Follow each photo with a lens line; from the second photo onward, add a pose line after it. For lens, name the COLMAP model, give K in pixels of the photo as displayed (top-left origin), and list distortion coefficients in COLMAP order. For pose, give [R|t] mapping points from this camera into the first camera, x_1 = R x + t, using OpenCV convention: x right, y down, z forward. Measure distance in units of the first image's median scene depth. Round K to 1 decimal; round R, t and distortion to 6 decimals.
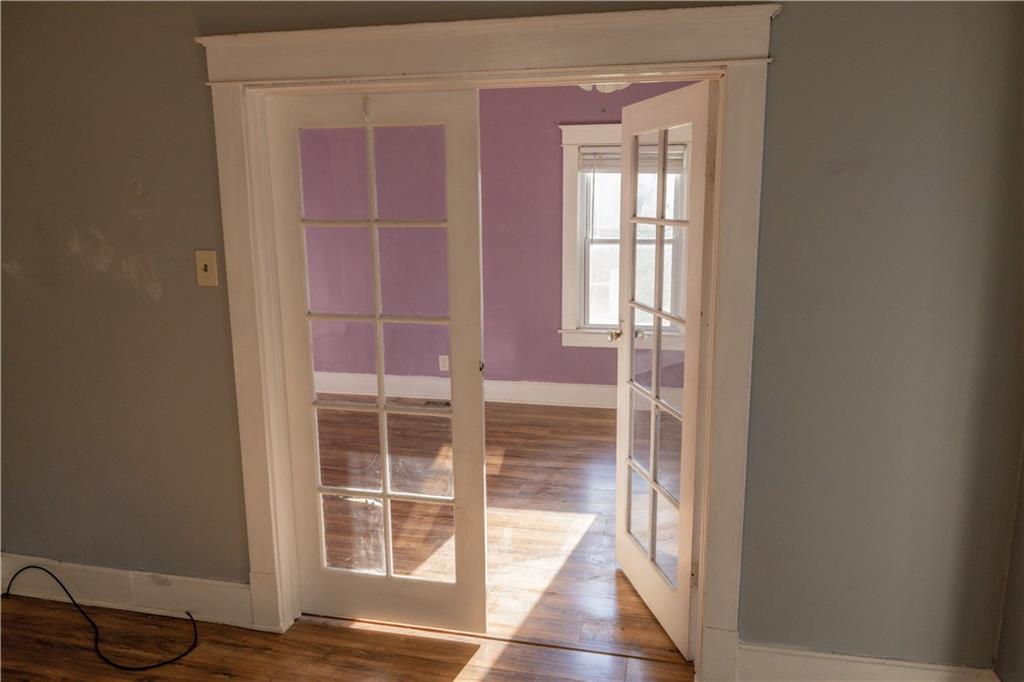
lens RADIAL K [[758.6, 0, 512.5], [0, 758.6, 341.0], [0, 0, 1]] dist [-0.001936, -0.000089]
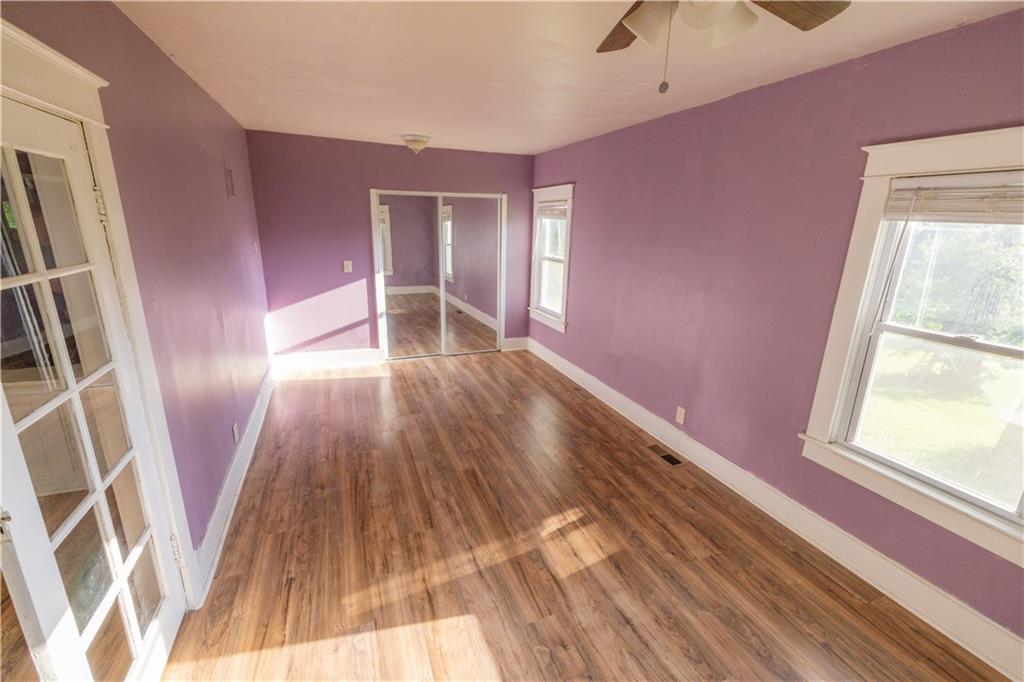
lens RADIAL K [[431.0, 0, 510.5], [0, 431.0, 342.7], [0, 0, 1]] dist [0.000699, -0.000574]
pose [[0.568327, 0.240779, -0.786785, 0.220168], [-0.184683, 0.969156, 0.163185, -0.123416], [0.801809, 0.052563, 0.595265, 0.537385]]
